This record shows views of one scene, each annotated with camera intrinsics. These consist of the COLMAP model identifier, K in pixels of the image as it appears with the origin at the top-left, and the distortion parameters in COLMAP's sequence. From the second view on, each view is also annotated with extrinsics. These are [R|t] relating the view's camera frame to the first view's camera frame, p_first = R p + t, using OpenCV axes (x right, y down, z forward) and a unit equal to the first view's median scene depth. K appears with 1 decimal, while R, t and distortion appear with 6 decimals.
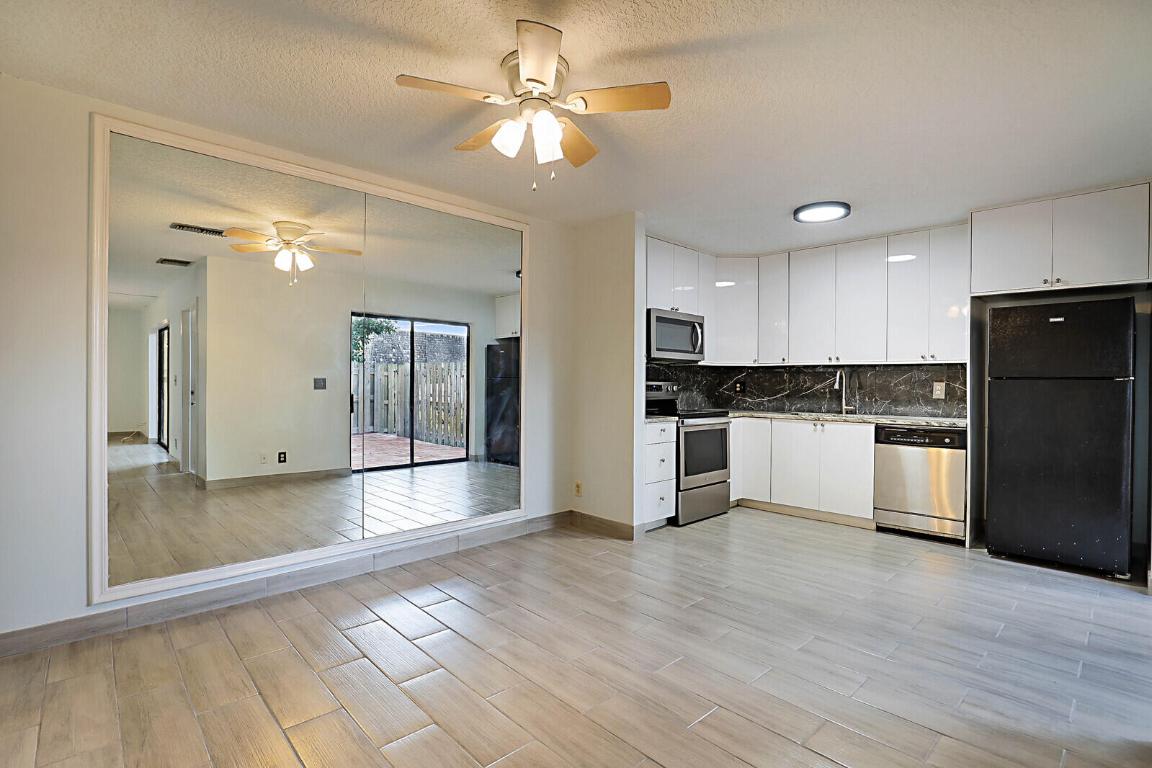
lens RADIAL K [[554.6, 0, 573.6], [0, 554.6, 379.9], [0, 0, 1]] dist [-0.009959, 0.001134]
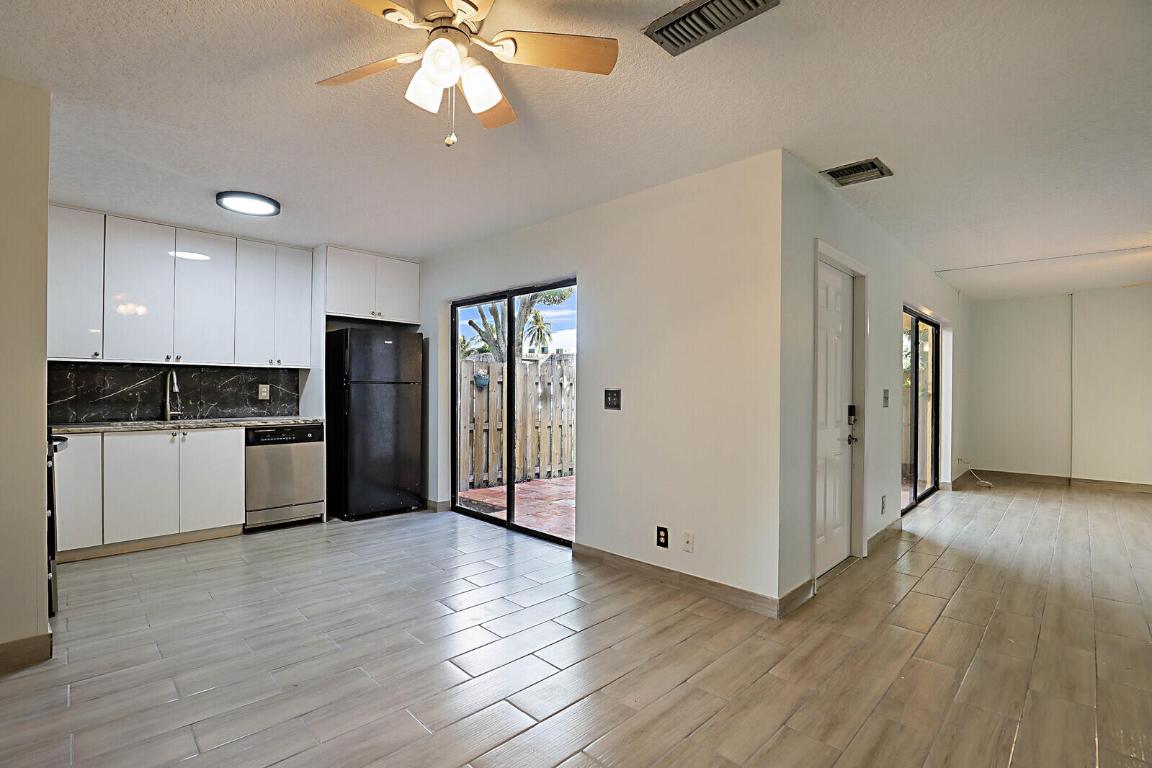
lens RADIAL K [[536.1, 0, 577.9], [0, 536.1, 387.6], [0, 0, 1]] dist [-0.039434, 0.007286]
pose [[-0.031027, -0.006266, 0.999499, -0.418510], [-0.012223, 0.999908, 0.005889, -0.003733], [-0.999444, -0.012034, -0.031100, 0.434803]]
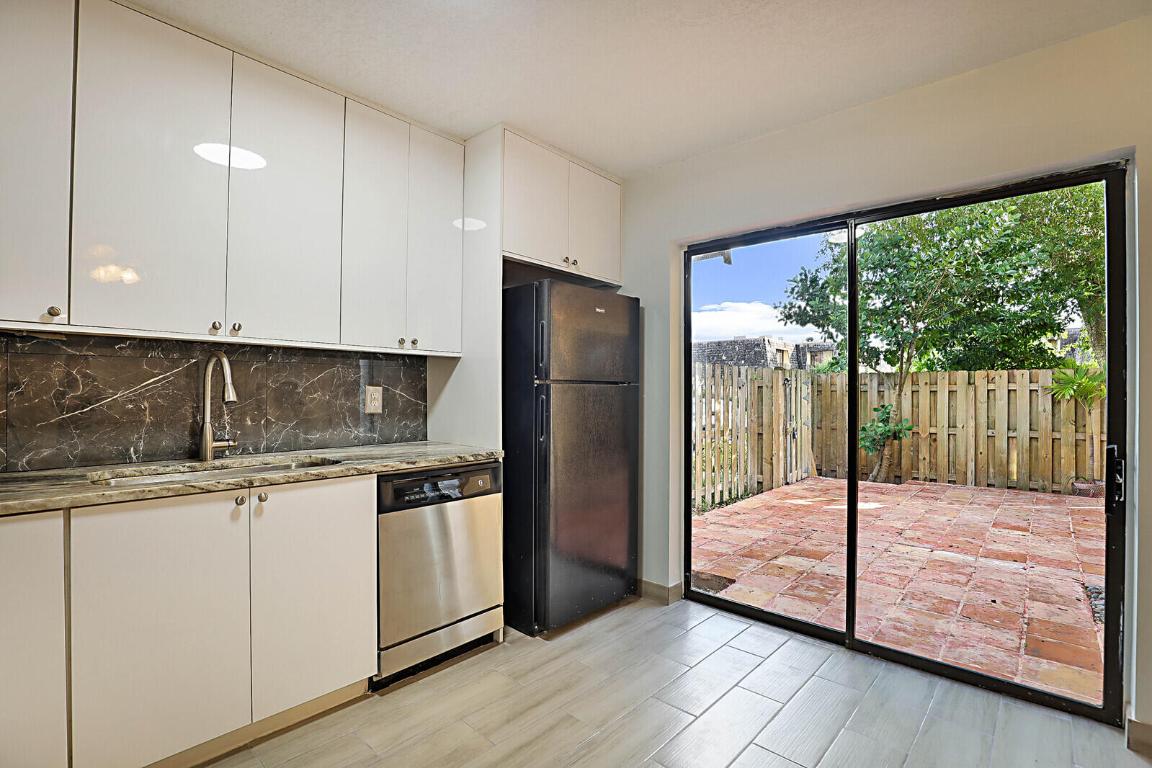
lens RADIAL K [[536.1, 0, 577.9], [0, 536.1, 387.6], [0, 0, 1]] dist [-0.039434, 0.007286]
pose [[-0.066266, -0.000437, 0.997802, 0.077844], [-0.010640, 0.999943, -0.000268, 0.003786], [-0.997745, -0.010635, -0.066267, 0.858925]]
